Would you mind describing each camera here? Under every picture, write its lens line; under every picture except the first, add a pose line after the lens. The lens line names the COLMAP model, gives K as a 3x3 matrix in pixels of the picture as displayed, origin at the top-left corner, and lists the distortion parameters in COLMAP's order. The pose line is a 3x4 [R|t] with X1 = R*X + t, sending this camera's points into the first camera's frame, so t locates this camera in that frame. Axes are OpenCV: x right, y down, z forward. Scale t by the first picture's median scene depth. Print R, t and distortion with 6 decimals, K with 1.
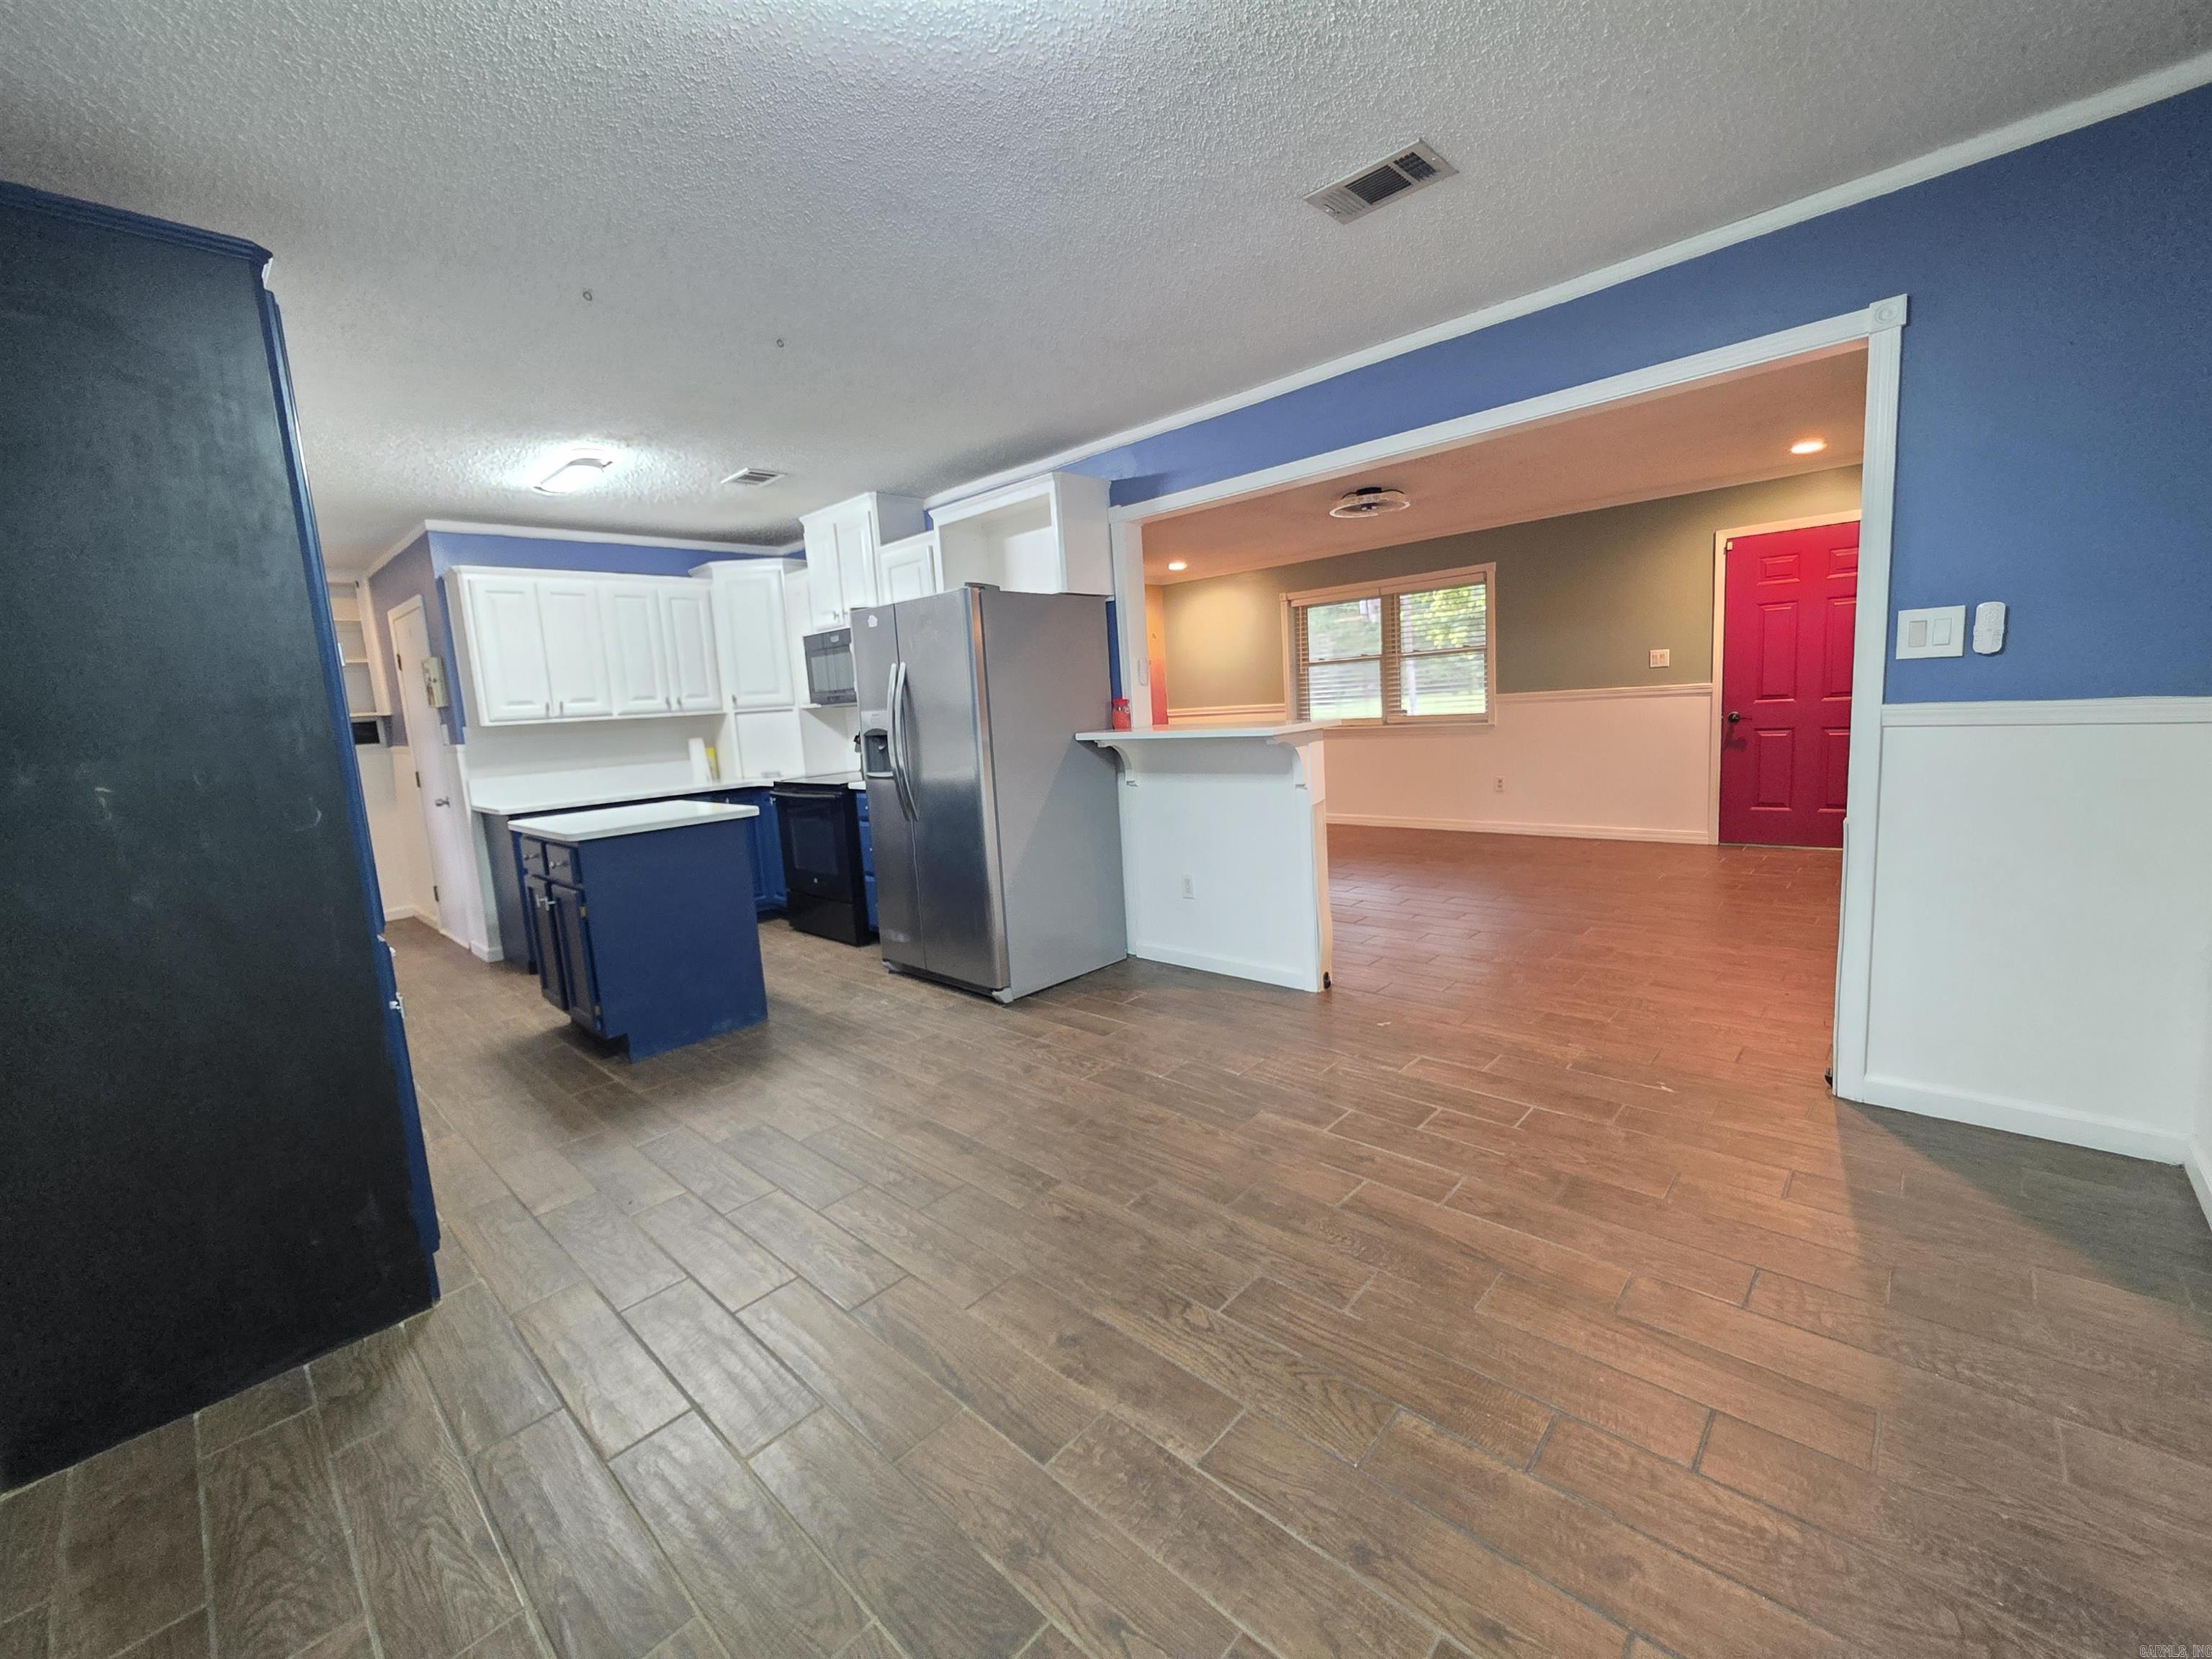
lens RADIAL K [[888.9, 0, 1115.8], [0, 888.9, 815.7], [0, 0, 1]] dist [-0.004019, -0.000249]
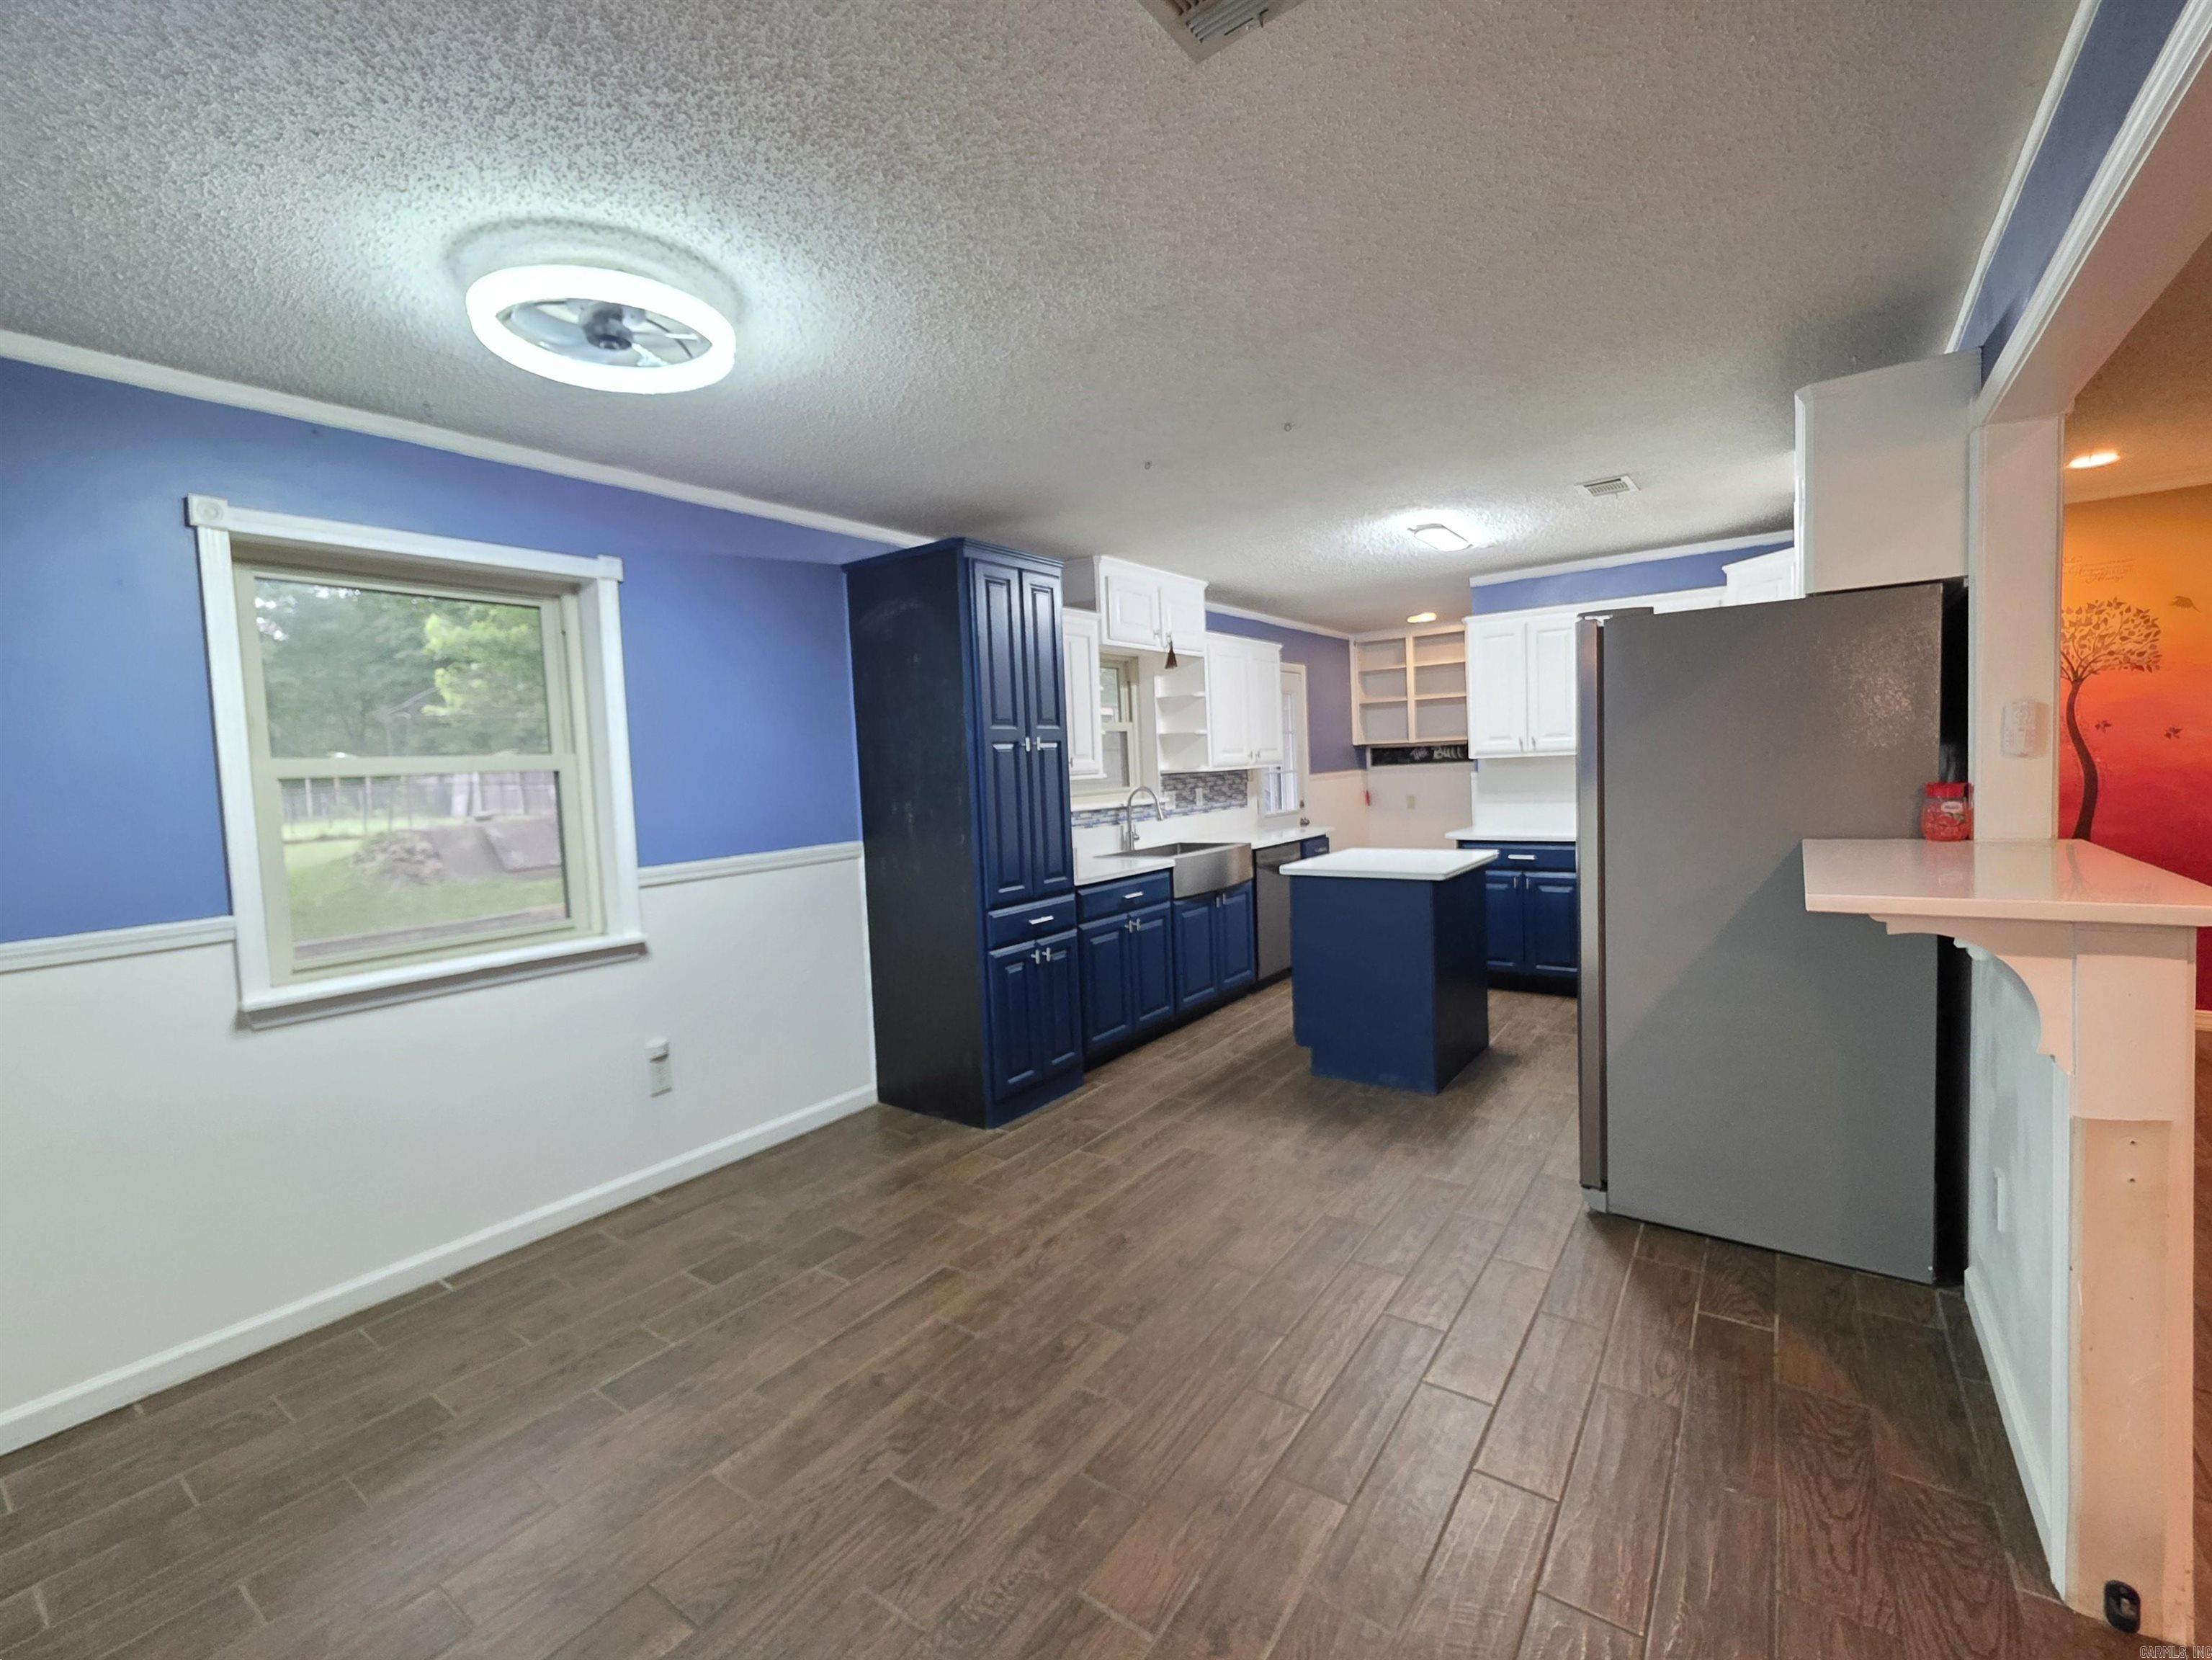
lens RADIAL K [[941.8, 0, 1128.8], [0, 941.8, 822.2], [0, 0, 1]] dist [-0.000302, -0.000356]
pose [[0.133542, 0.118027, -0.983990, 0.411741], [-0.095161, 0.989822, 0.105811, -0.105737], [0.986464, 0.079507, 0.143415, 0.405436]]
